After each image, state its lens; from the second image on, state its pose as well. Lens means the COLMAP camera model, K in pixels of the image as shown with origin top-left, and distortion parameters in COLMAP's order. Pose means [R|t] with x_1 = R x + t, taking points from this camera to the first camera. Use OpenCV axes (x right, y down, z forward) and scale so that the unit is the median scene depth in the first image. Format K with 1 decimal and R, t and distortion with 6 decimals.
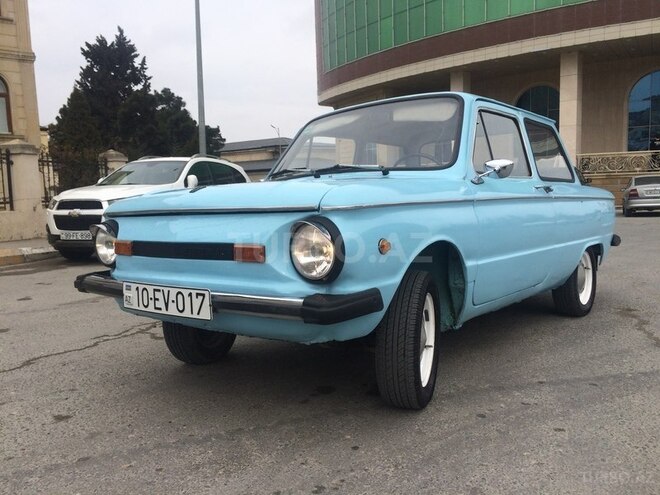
lens RADIAL K [[567.8, 0, 327.7], [0, 567.8, 245.5], [0, 0, 1]] dist [0.084191, -0.124607]
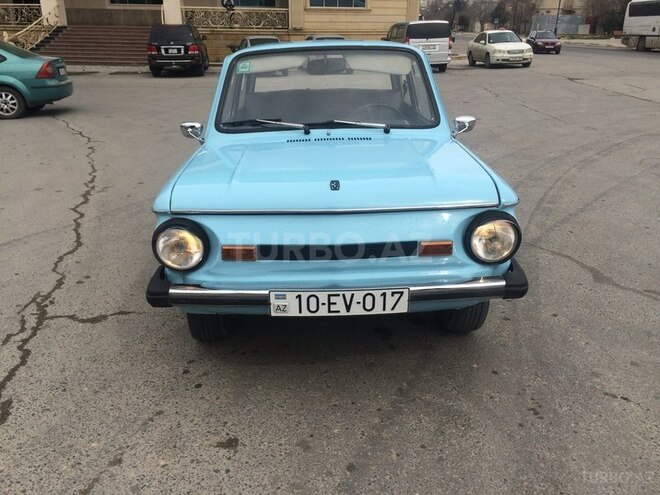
lens RADIAL K [[567.8, 0, 327.7], [0, 567.8, 245.5], [0, 0, 1]] dist [0.084191, -0.124607]
pose [[0.762048, -0.203657, 0.614660, -0.919640], [0.037997, 0.961680, 0.271528, -0.283698], [-0.646405, -0.183562, 0.740585, 0.281985]]
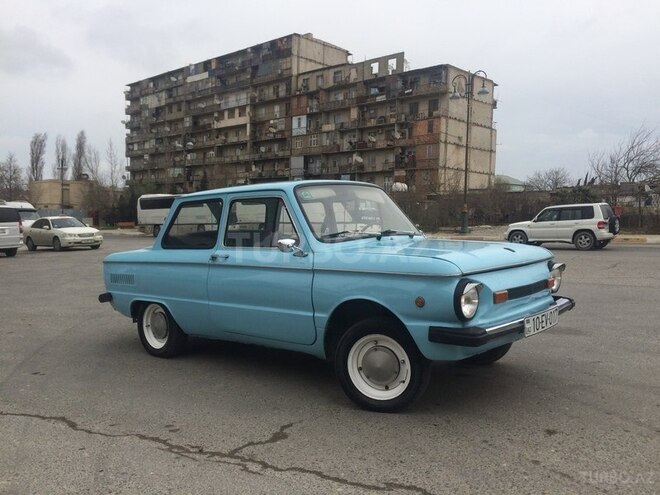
lens RADIAL K [[567.8, 0, 327.7], [0, 567.8, 245.5], [0, 0, 1]] dist [0.084191, -0.124607]
pose [[0.033075, -0.013978, 0.999355, -1.883078], [0.096091, 0.995315, 0.010741, -0.185317], [-0.994823, 0.095674, 0.034264, 1.522506]]
